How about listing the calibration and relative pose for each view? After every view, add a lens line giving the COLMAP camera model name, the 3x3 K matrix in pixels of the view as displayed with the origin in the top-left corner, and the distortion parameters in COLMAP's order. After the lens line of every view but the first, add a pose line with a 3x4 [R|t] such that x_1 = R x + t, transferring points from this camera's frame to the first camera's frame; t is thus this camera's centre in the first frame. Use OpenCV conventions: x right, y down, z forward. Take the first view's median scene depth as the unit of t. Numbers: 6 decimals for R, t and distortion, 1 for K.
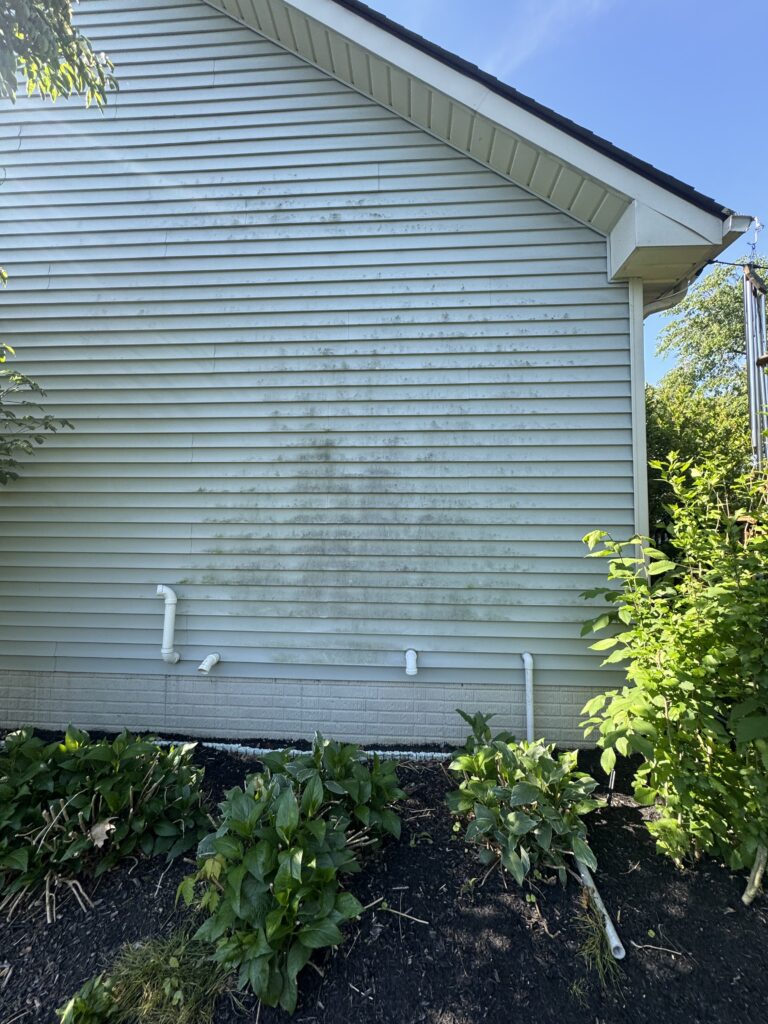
lens RADIAL K [[407.0, 0, 386.0], [0, 407.0, 514.0], [0, 0, 1]] dist [-0.001250, -0.000535]
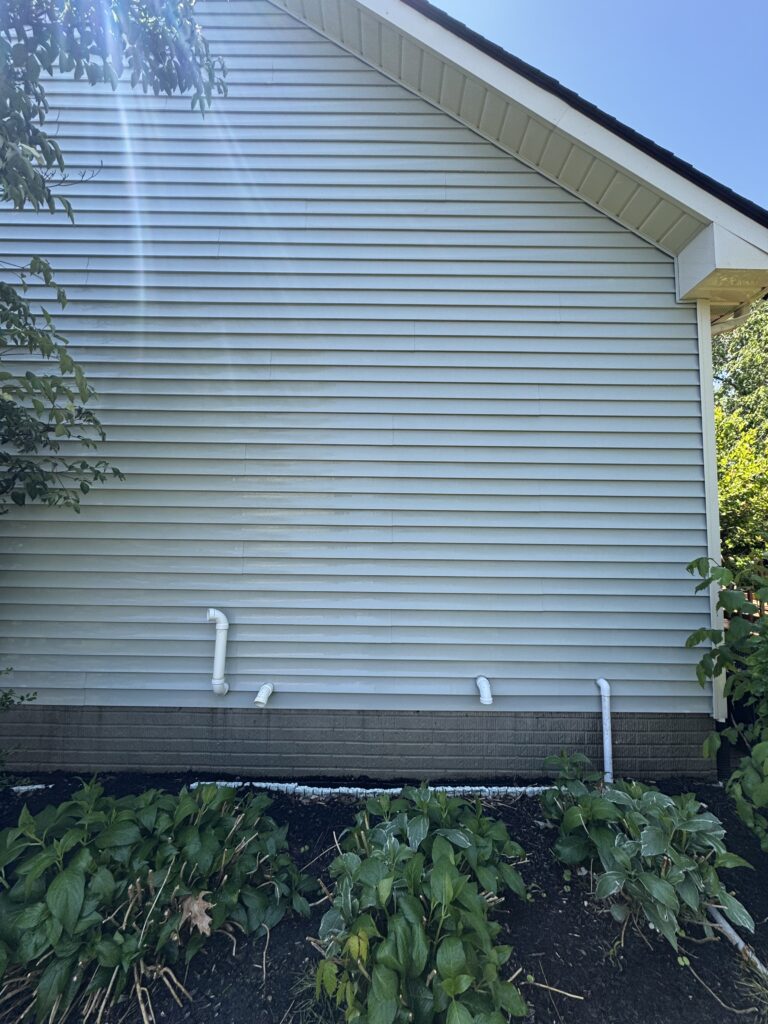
lens RADIAL K [[408.1, 0, 384.0], [0, 408.1, 512.0], [0, 0, 1]] dist [-0.000169, 0.000221]
pose [[0.998120, 0.010867, 0.060321, -0.227924], [-0.009175, 0.999559, -0.028257, -0.020358], [-0.060602, 0.027650, 0.997779, 0.055730]]
